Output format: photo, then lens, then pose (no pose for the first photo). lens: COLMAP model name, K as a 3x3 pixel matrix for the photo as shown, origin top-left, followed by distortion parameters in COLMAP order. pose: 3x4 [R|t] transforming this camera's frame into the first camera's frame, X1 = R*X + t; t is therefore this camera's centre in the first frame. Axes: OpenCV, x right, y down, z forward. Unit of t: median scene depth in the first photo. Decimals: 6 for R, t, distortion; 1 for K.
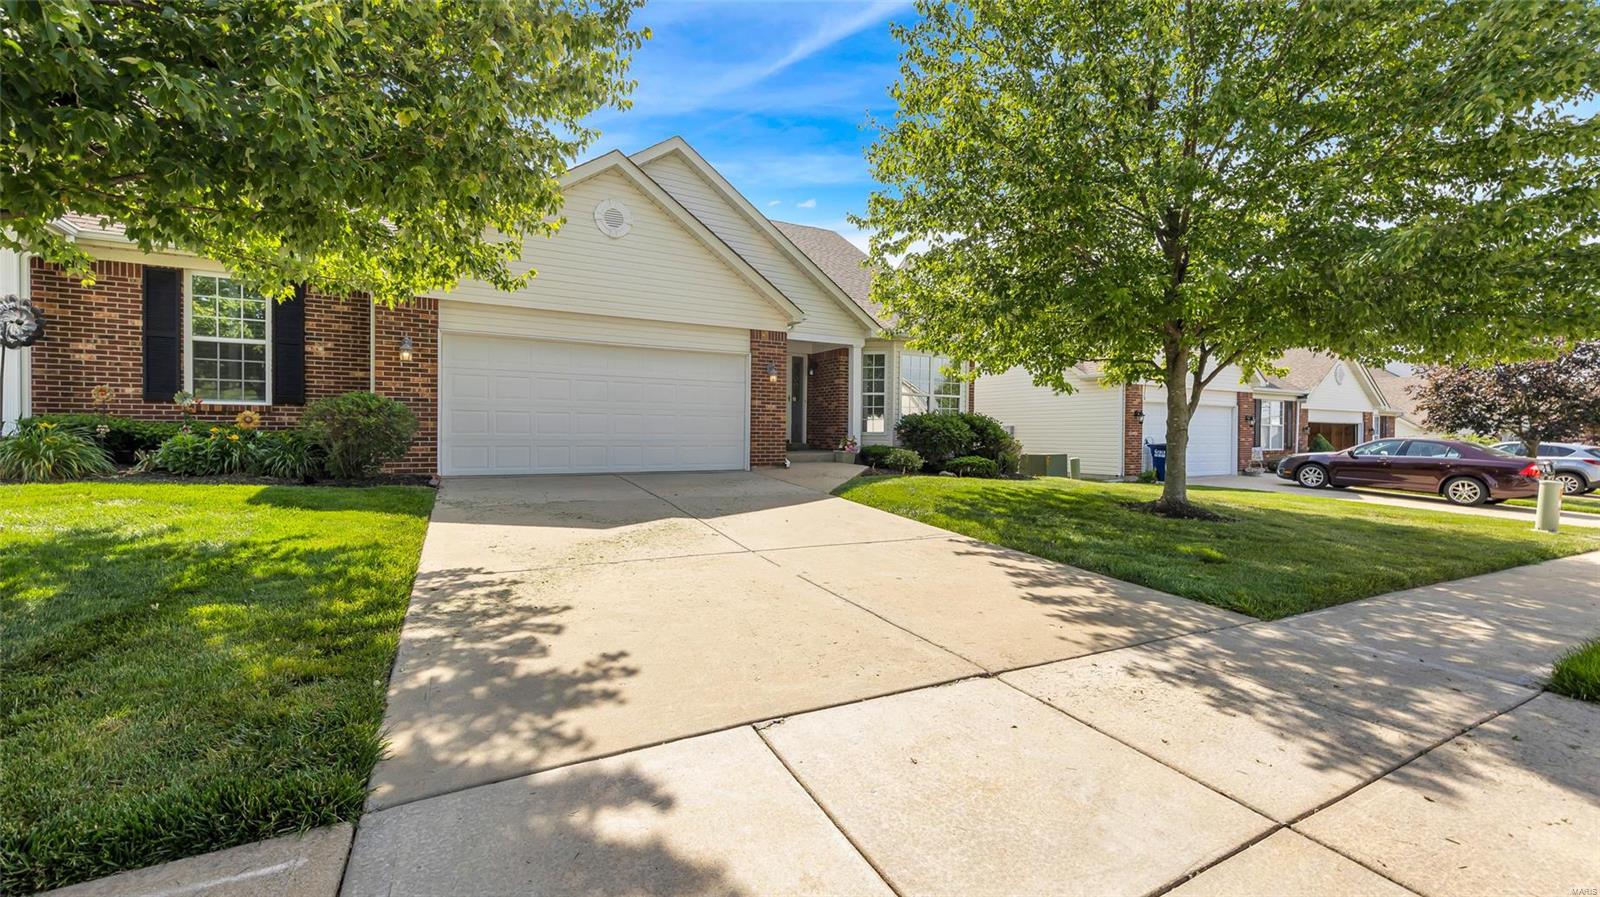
lens RADIAL K [[644.2, 0, 800.0], [0, 644.2, 448.5], [0, 0, 1]] dist [-0.000220, -0.000017]
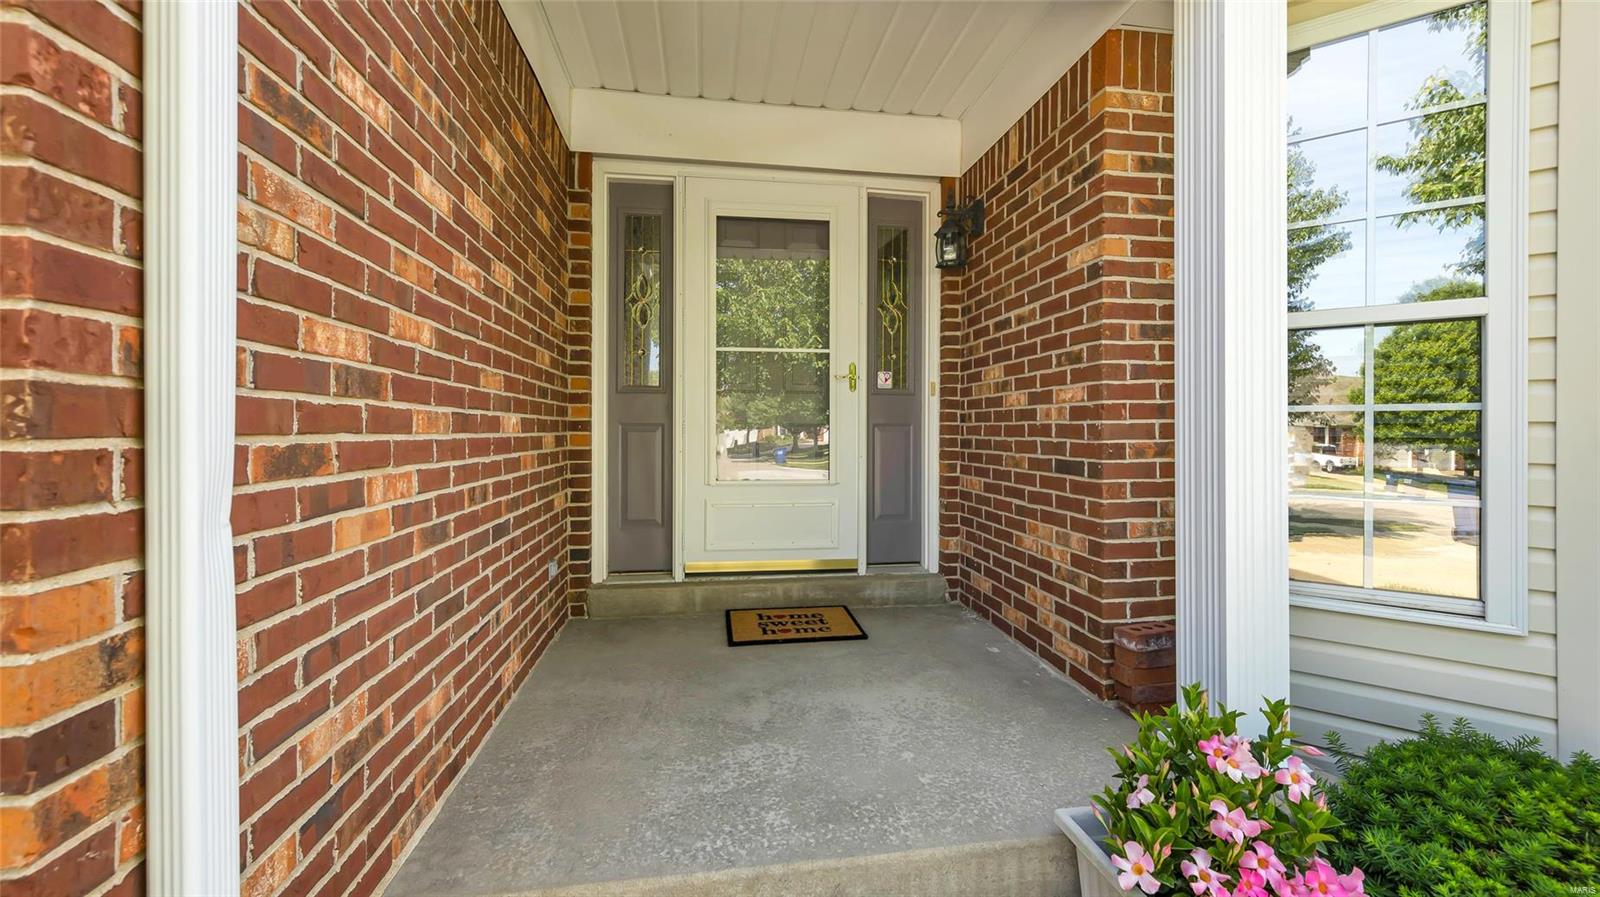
lens RADIAL K [[644.2, 0, 800.0], [0, 644.2, 448.5], [0, 0, 1]] dist [-0.000220, -0.000017]
pose [[0.943863, -0.007456, -0.330253, 0.051137], [0.003528, 0.999916, -0.012492, -0.064262], [0.330318, 0.010626, 0.943810, 0.988298]]
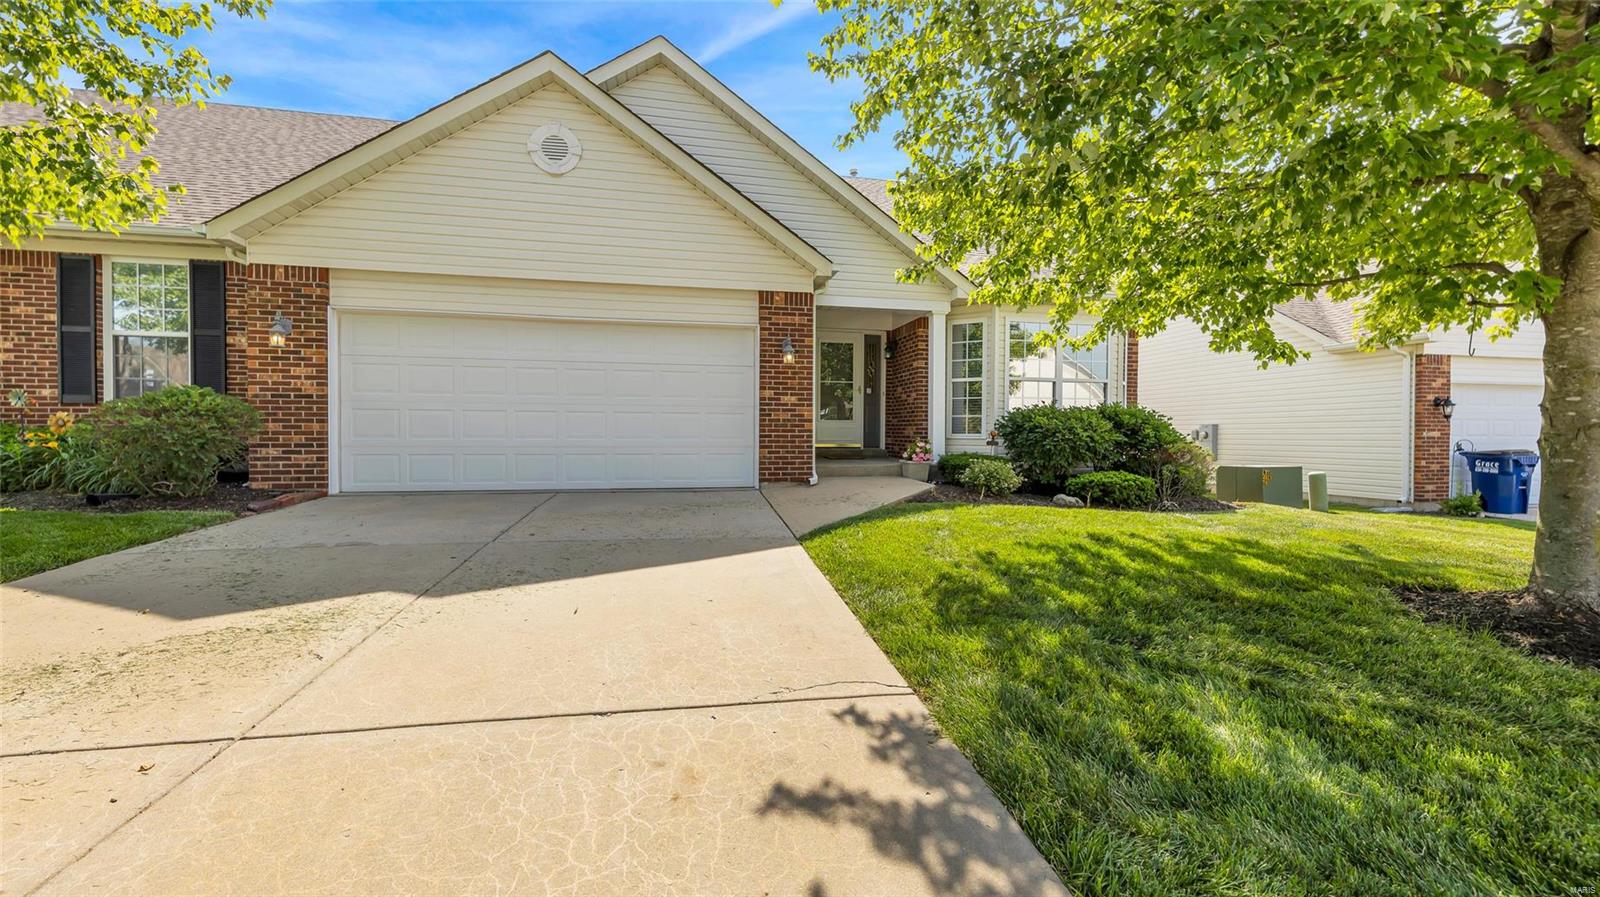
lens RADIAL K [[626.8, 0, 800.0], [0, 626.8, 448.5], [0, 0, 1]] dist [0.002078, -0.000007]
pose [[0.952878, 0.002336, -0.303346, 0.177654], [-0.003424, 0.999989, -0.003058, -0.008325], [0.303335, 0.003952, 0.952876, 0.349895]]
